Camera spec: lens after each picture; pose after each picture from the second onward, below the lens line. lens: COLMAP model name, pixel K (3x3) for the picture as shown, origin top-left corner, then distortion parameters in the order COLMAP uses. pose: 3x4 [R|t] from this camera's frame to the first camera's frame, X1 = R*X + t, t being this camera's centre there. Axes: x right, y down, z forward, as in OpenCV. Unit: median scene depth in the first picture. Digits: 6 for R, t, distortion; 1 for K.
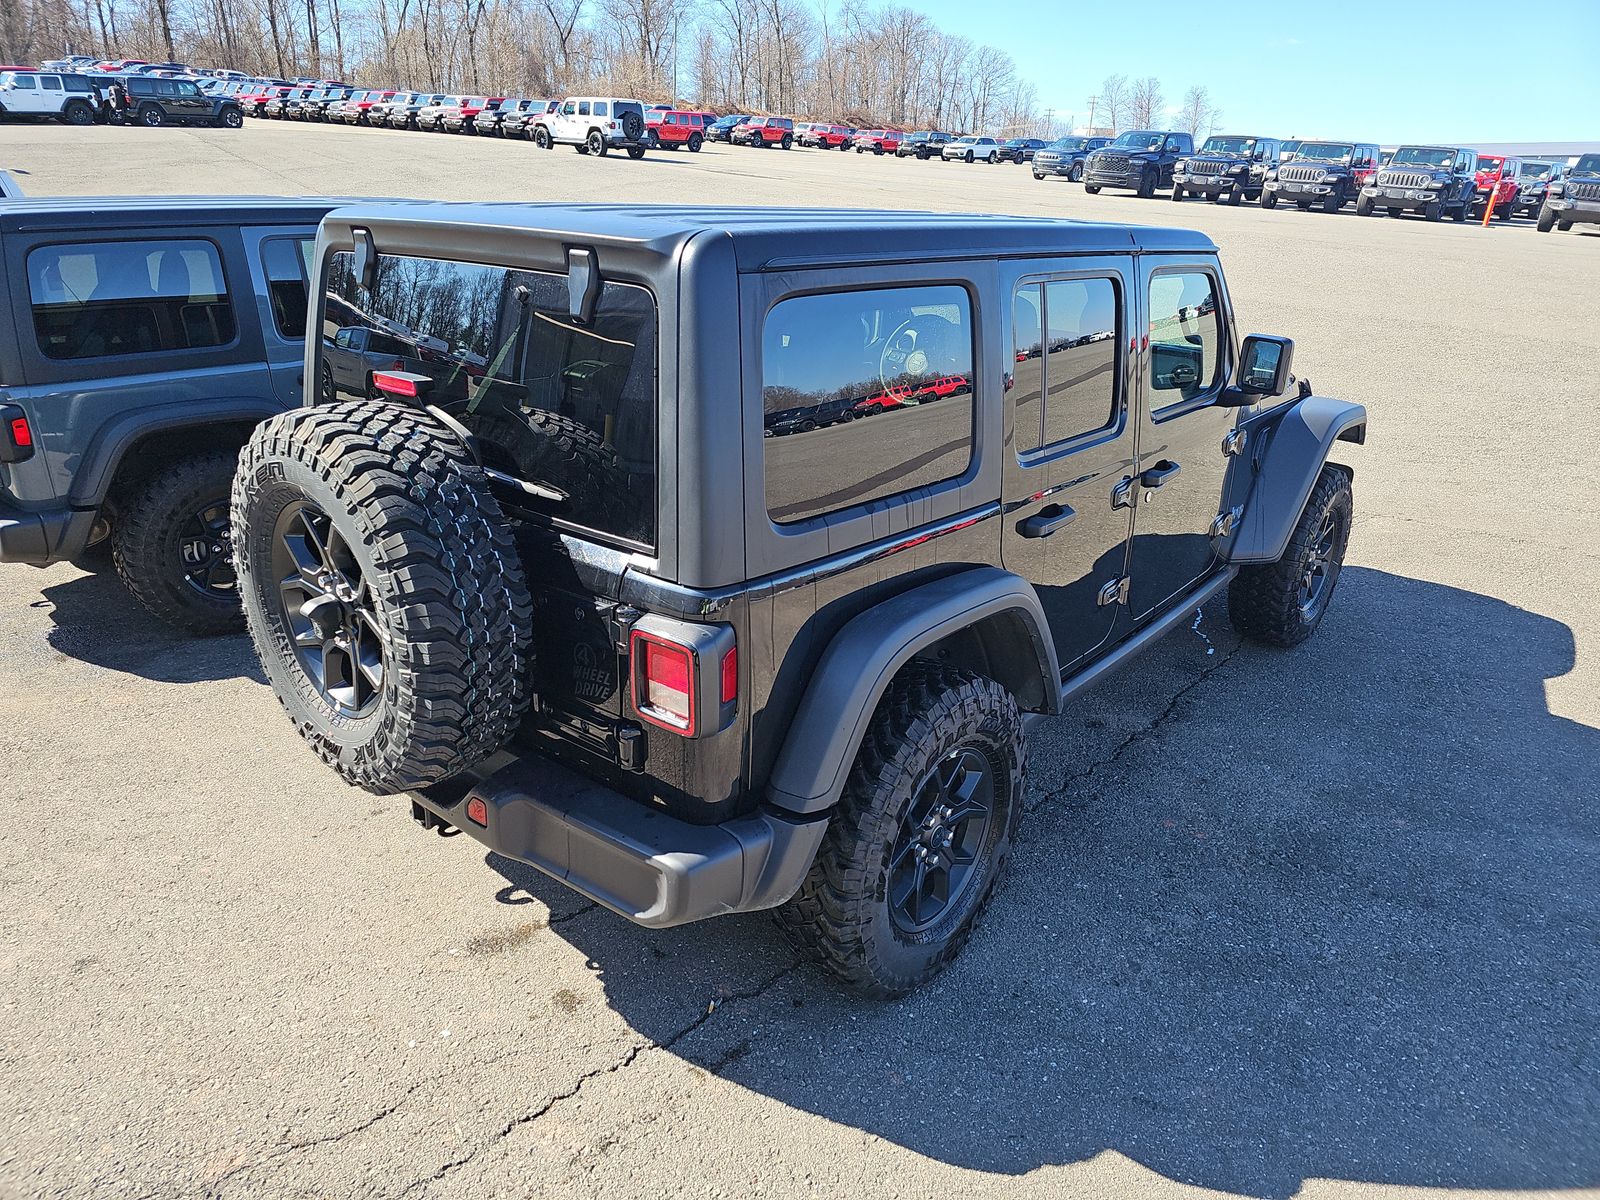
lens RADIAL K [[1100.6, 0, 800.0], [0, 1100.6, 600.0], [0, 0, 1]] dist [0.041436, -0.045260]
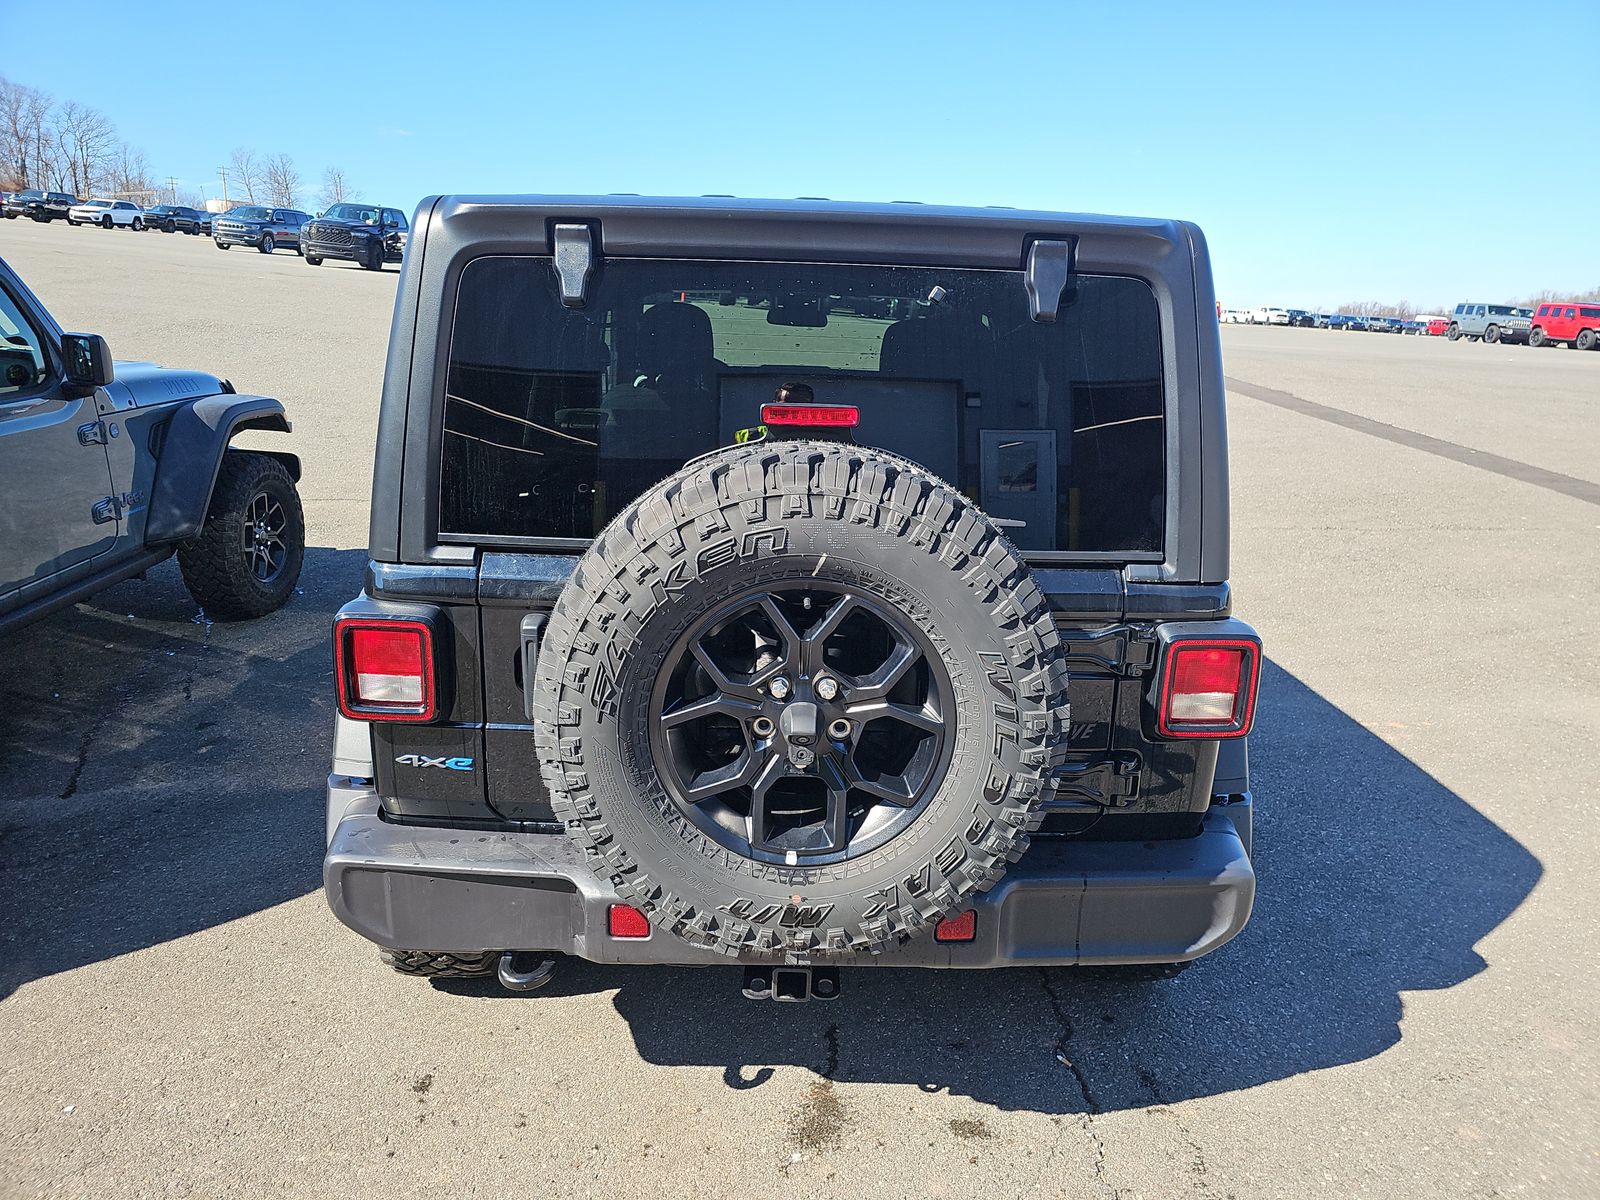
lens RADIAL K [[1100.6, 0, 800.0], [0, 1100.6, 600.0], [0, 0, 1]] dist [0.041436, -0.045260]
pose [[0.726734, -0.176762, 0.663787, -0.081493], [0.221785, 0.974951, 0.016806, -0.007646], [-0.650130, 0.135004, 0.747733, 0.040696]]
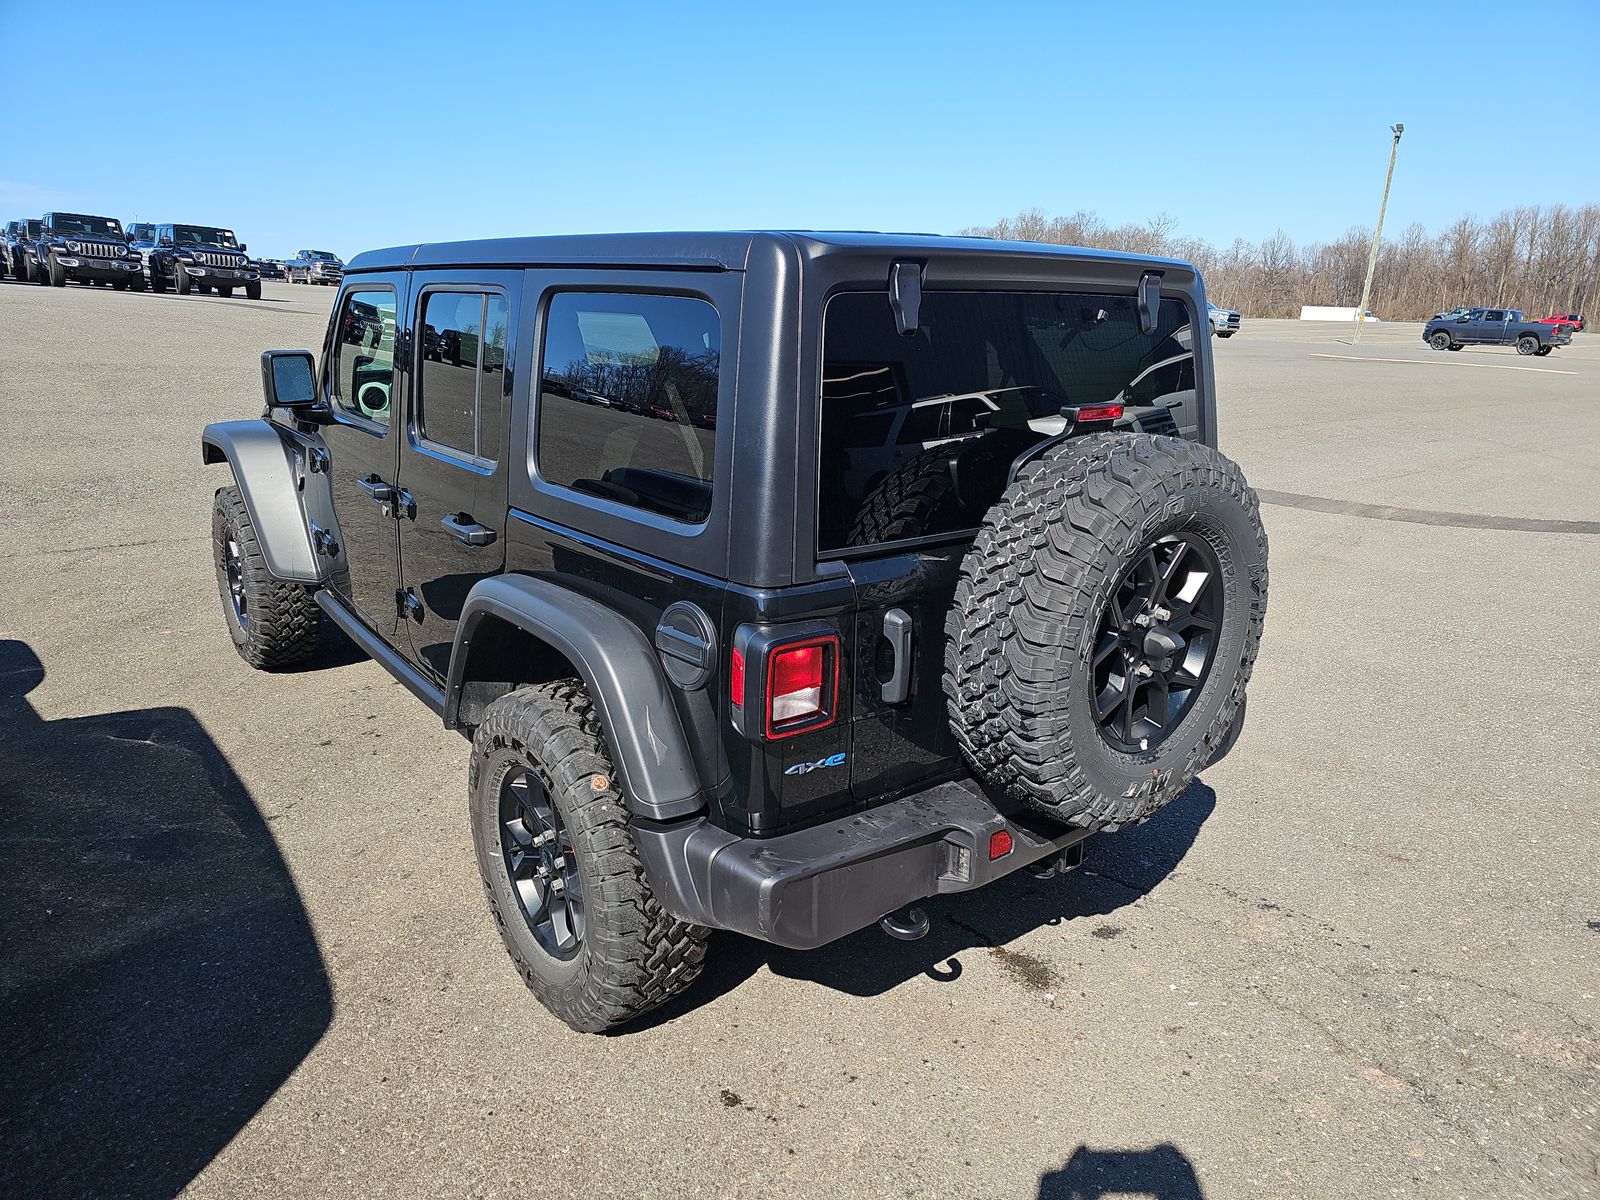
lens RADIAL K [[1068.9, 0, 800.0], [0, 1068.9, 600.0], [0, 0, 1]] dist [0.036391, -0.049343]
pose [[0.150566, -0.276995, 0.949001, -0.124044], [0.338681, 0.916308, 0.213718, -0.030068], [-0.928776, 0.289230, 0.231778, 0.095884]]
